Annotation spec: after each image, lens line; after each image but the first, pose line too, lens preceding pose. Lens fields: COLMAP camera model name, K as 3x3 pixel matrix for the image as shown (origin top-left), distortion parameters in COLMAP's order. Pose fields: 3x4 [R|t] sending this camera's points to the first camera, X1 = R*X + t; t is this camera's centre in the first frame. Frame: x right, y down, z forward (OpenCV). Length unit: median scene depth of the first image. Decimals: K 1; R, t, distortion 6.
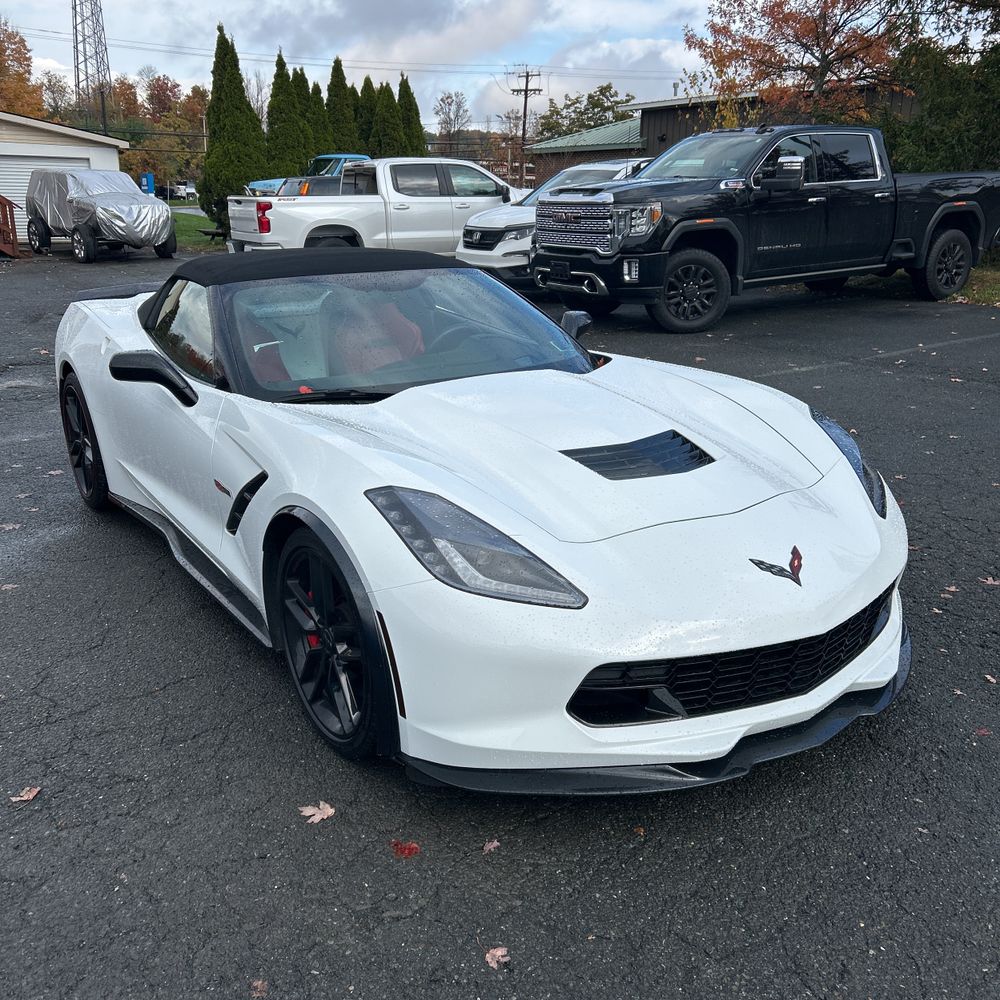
lens RADIAL K [[1020.4, 0, 501.9], [0, 1020.4, 464.1], [0, 0, 1]] dist [0.012295, -0.011650]
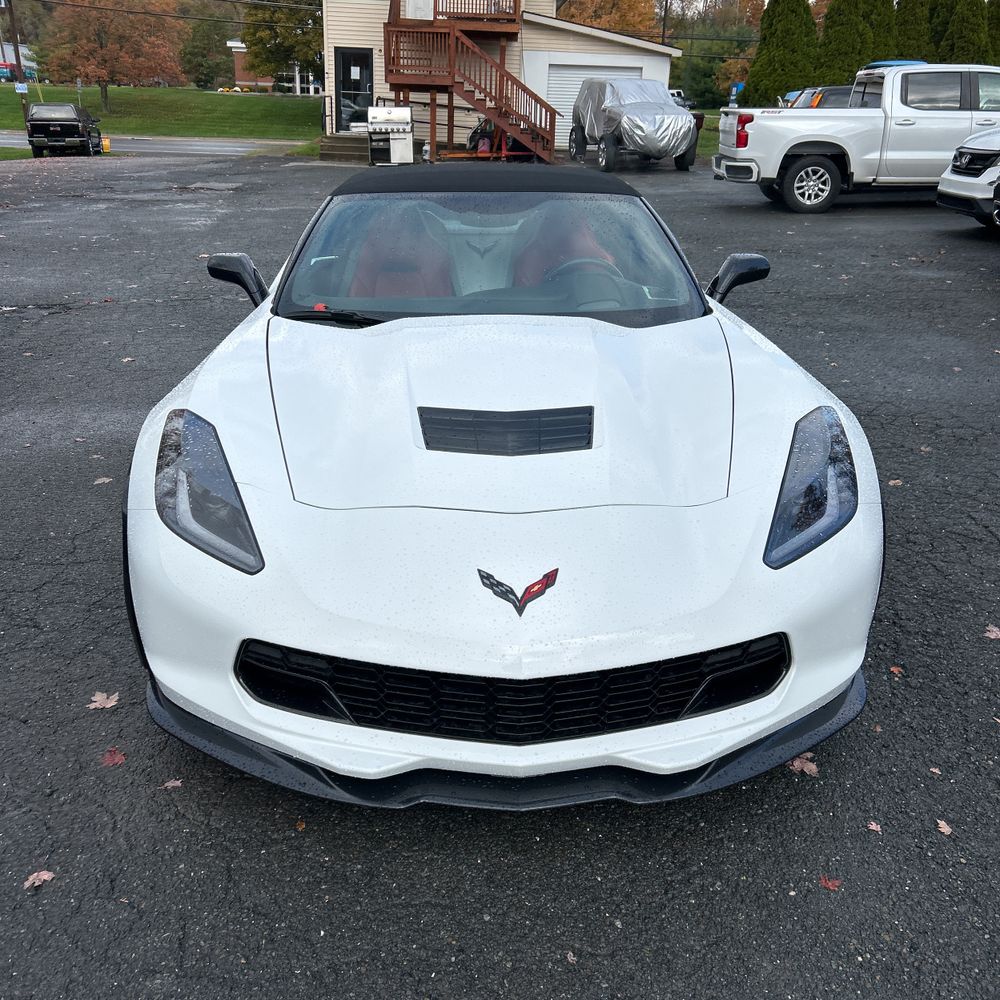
lens RADIAL K [[1009.1, 0, 495.8], [0, 1009.1, 478.6], [0, 0, 1]] dist [0.045219, -0.033331]
pose [[0.846045, 0.199779, -0.494263, 0.099565], [-0.152574, 0.979086, 0.134578, -0.014178], [0.510812, -0.038447, 0.858832, 0.047131]]
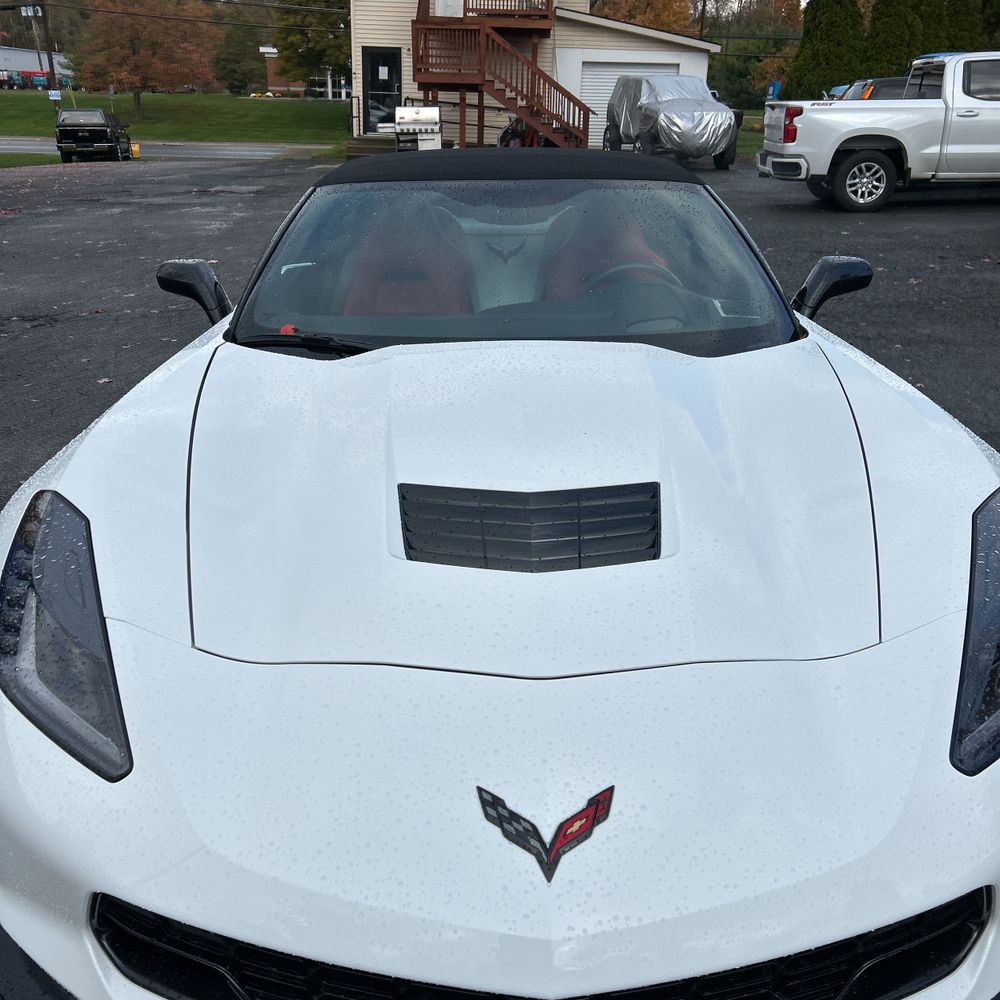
lens RADIAL K [[1009.1, 0, 495.8], [0, 1009.1, 478.6], [0, 0, 1]] dist [0.045219, -0.033331]
pose [[0.829733, 0.199329, -0.521354, 0.073398], [-0.149861, 0.979320, 0.135920, -0.018757], [0.537665, -0.034646, 0.842446, 0.091877]]
